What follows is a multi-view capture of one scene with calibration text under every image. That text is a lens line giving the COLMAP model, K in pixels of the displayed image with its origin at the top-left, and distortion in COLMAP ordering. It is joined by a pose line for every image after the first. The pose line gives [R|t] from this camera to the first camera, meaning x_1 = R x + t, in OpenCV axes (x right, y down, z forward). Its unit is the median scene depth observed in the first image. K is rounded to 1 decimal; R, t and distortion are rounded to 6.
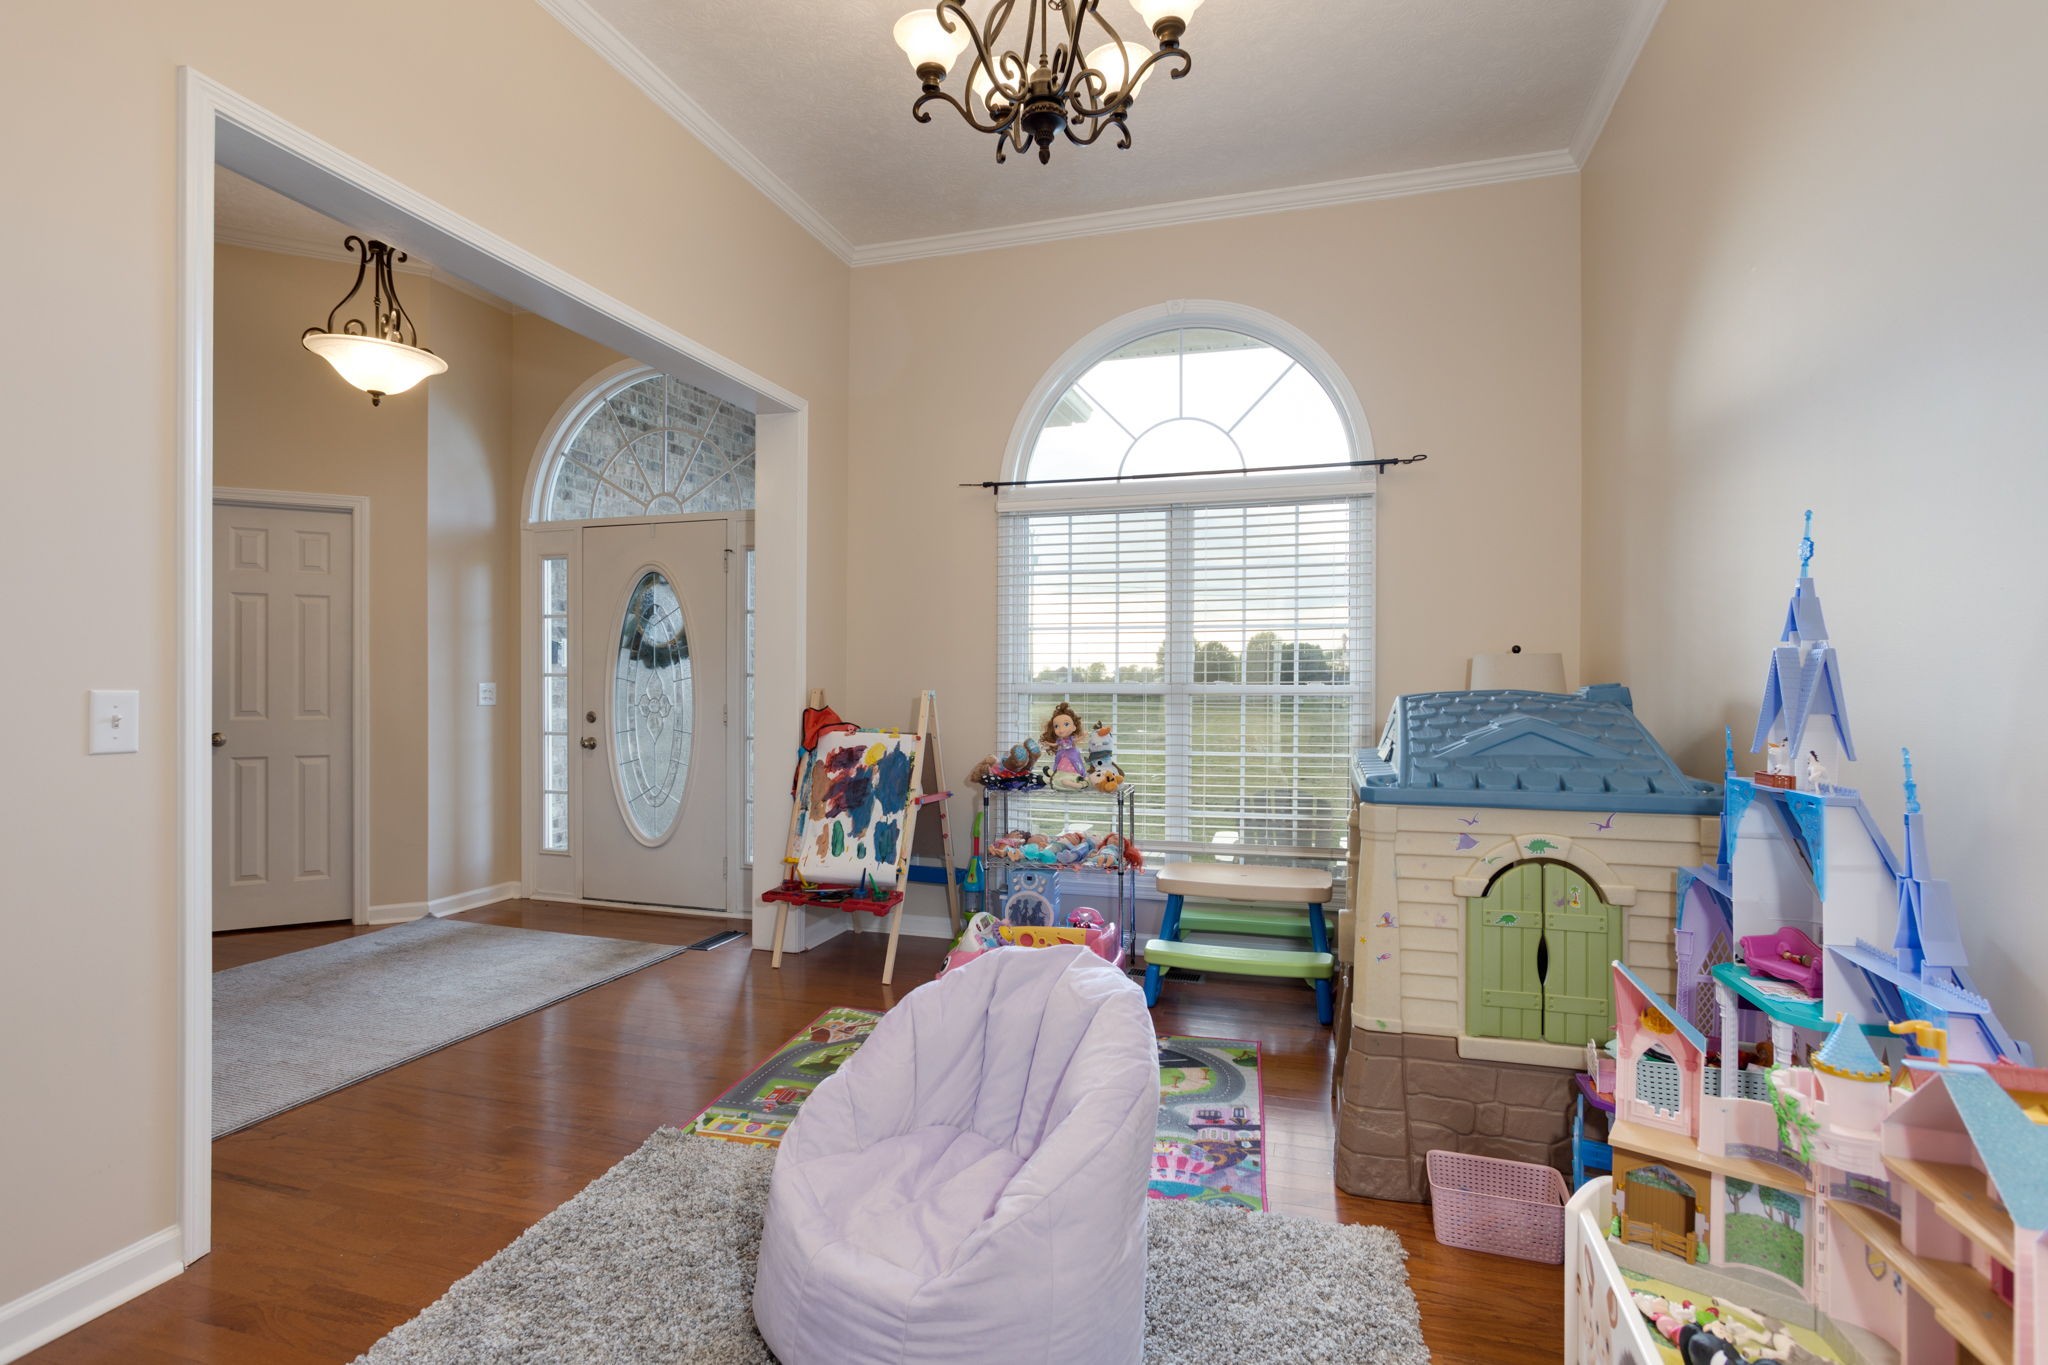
lens RADIAL K [[1015.9, 0, 1026.8], [0, 1015.9, 699.1], [0, 0, 1]] dist [0.000115, 0.000551]
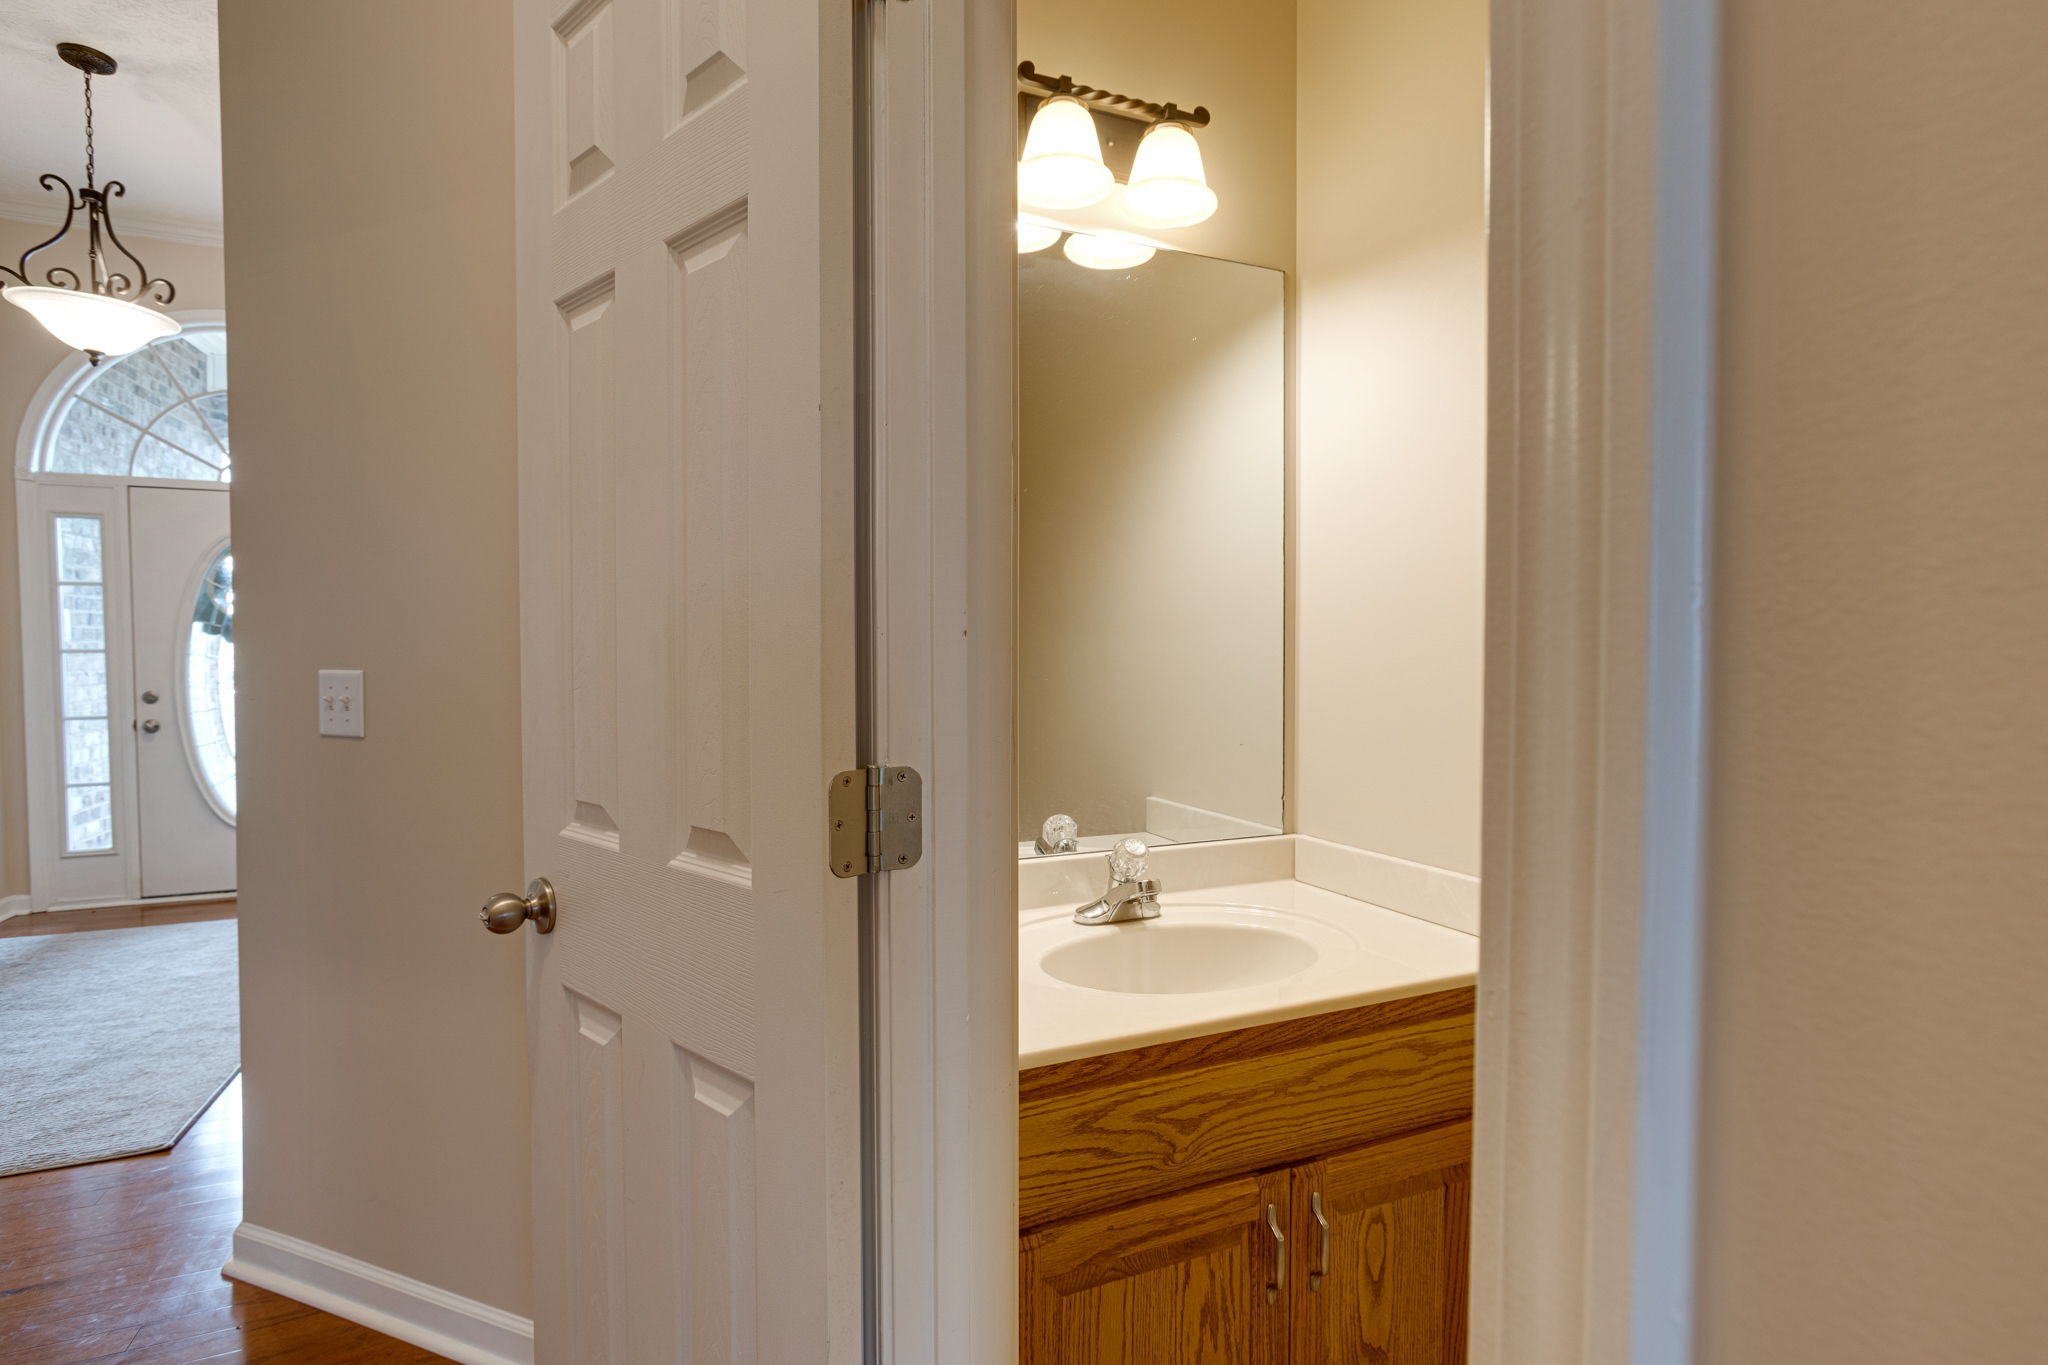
lens RADIAL K [[1009.2, 0, 1026.0], [0, 1009.2, 672.7], [0, 0, 1]] dist [-0.003419, 0.001113]
pose [[0.748440, -0.014631, 0.663041, -0.439743], [0.012079, 0.999892, 0.008429, -0.002726], [-0.663093, 0.001701, 0.748535, -0.187654]]
